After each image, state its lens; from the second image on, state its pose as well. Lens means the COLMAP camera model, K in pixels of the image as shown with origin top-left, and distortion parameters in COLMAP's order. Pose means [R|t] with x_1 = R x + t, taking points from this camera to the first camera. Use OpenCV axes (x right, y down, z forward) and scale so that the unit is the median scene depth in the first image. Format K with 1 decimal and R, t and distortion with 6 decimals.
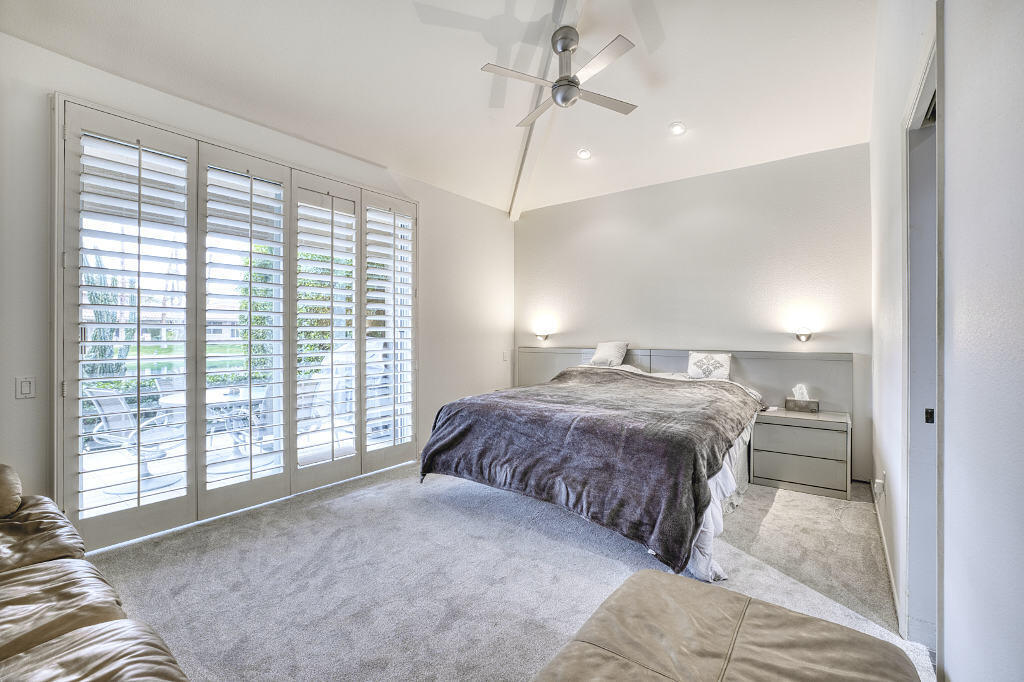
lens RADIAL K [[432.9, 0, 514.5], [0, 432.9, 338.3], [0, 0, 1]] dist [-0.008944, 0.000030]
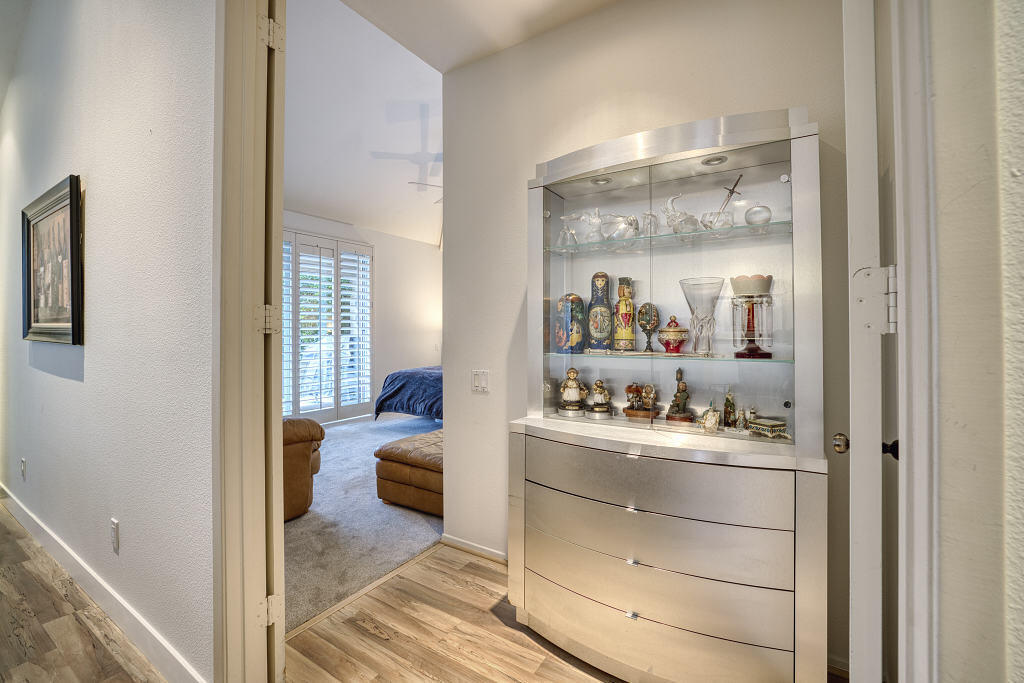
lens RADIAL K [[432.9, 0, 506.9], [0, 432.9, 325.0], [0, 0, 1]] dist [-0.008944, 0.000030]
pose [[0.997644, -0.007076, 0.068243, 0.161254], [0.008480, 0.999758, -0.020309, 0.002386], [-0.068083, 0.020840, 0.997462, -0.637154]]
